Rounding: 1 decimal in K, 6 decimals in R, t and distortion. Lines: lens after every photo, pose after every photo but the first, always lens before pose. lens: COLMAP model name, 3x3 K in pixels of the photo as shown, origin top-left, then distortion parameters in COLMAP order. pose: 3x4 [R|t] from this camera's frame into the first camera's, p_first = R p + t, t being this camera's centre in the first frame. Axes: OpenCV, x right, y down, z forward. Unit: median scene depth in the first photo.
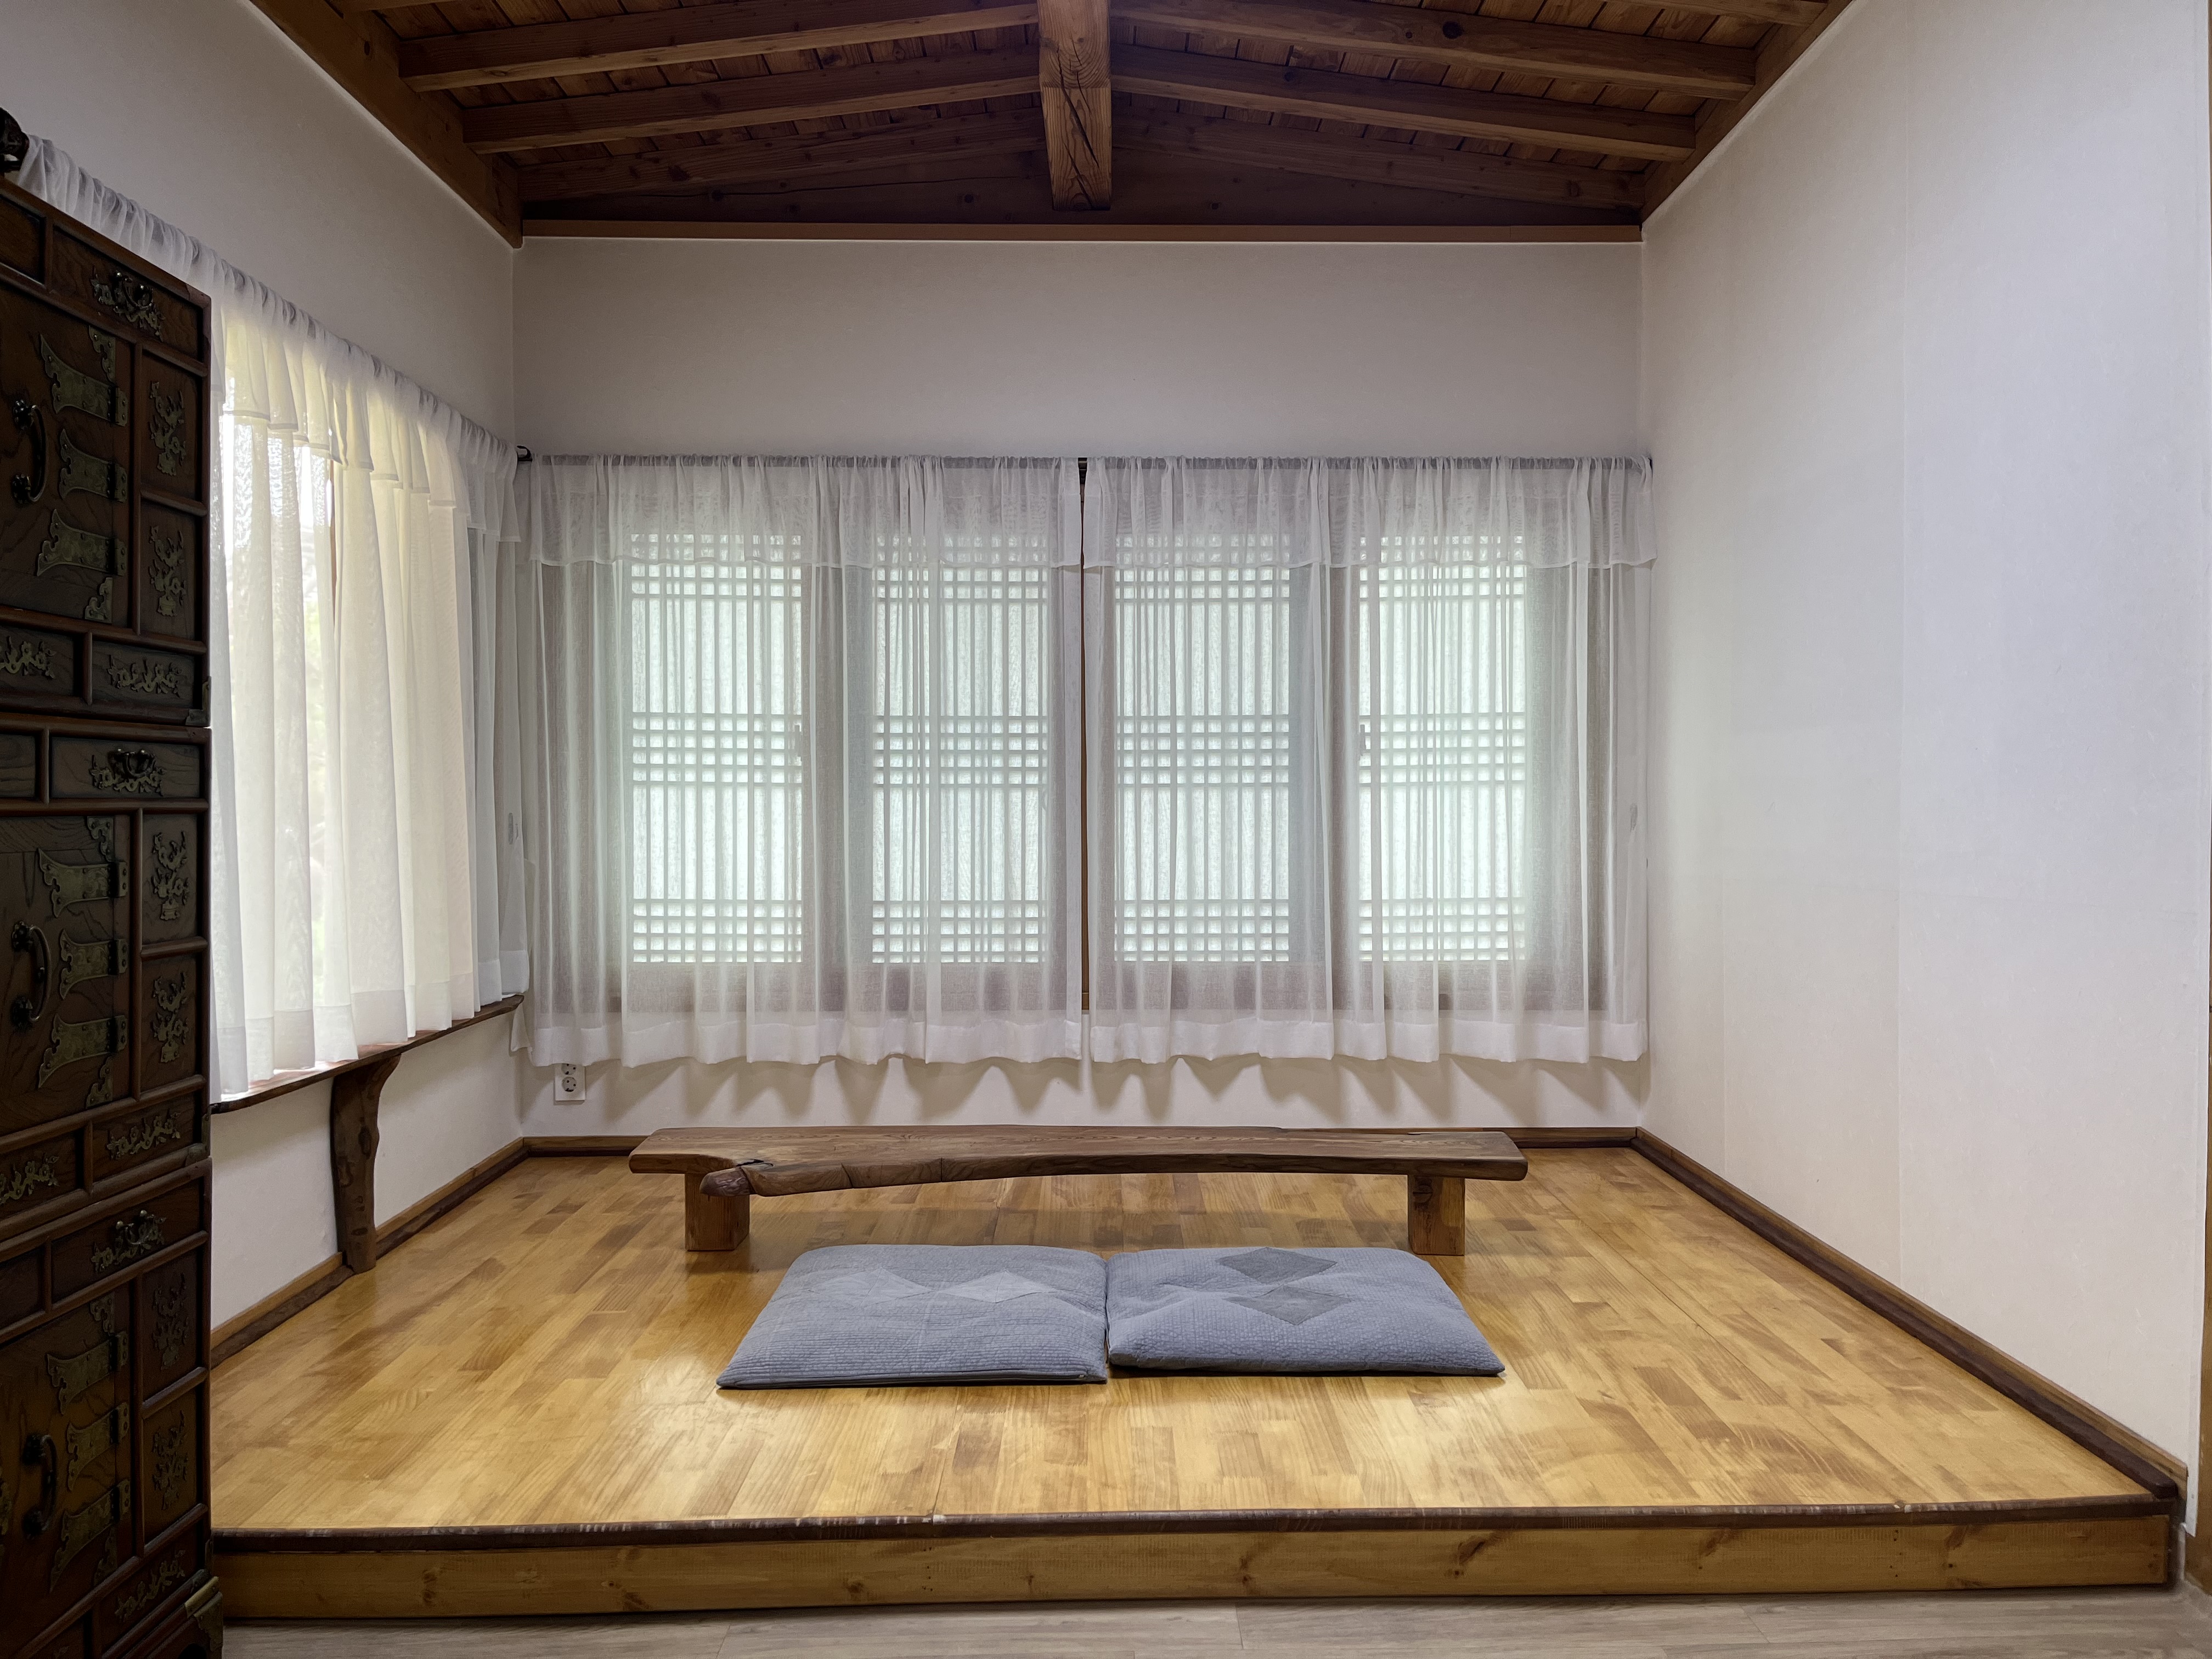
lens RADIAL K [[1661.3, 0, 1106.0], [0, 1661.3, 829.5], [0, 0, 1]] dist [0.003251, -0.004850]
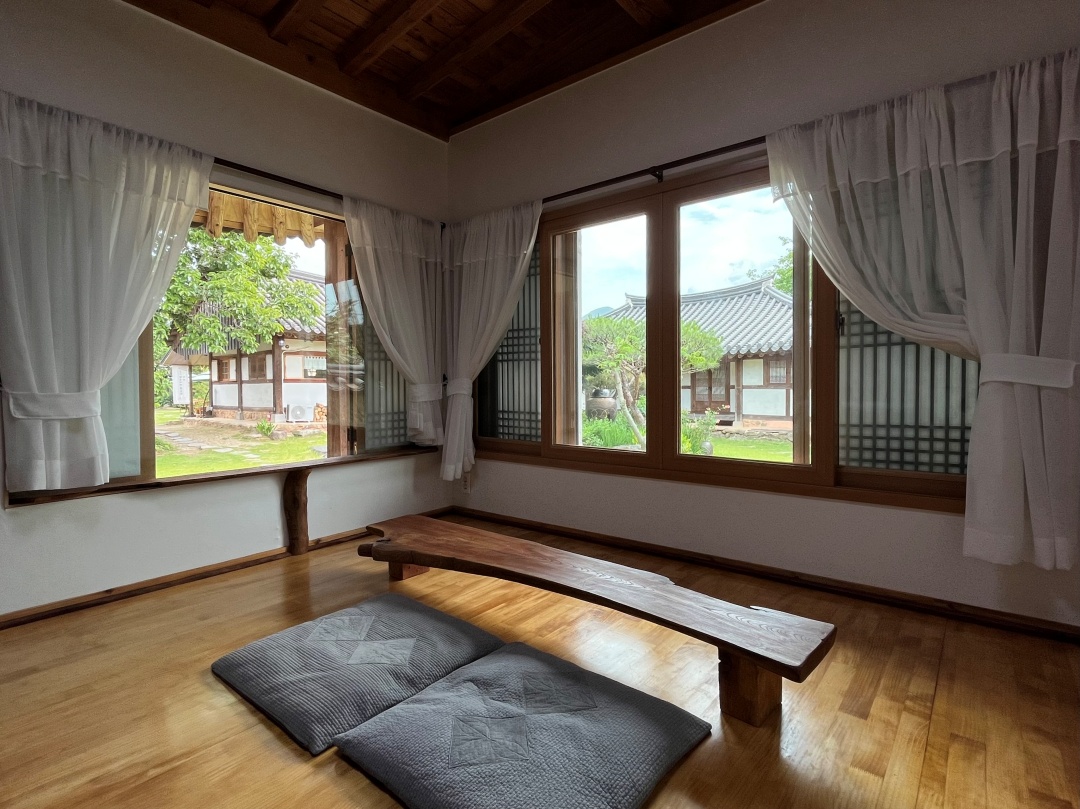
lens RADIAL K [[534.2, 0, 540.0], [0, 534.2, 404.5], [0, 0, 1]] dist [-0.015429, 0.000171]
pose [[0.776141, 0.015416, -0.630371, 0.325978], [-0.004004, 0.999801, 0.019521, 0.025469], [0.630547, -0.012627, 0.776049, 0.616323]]
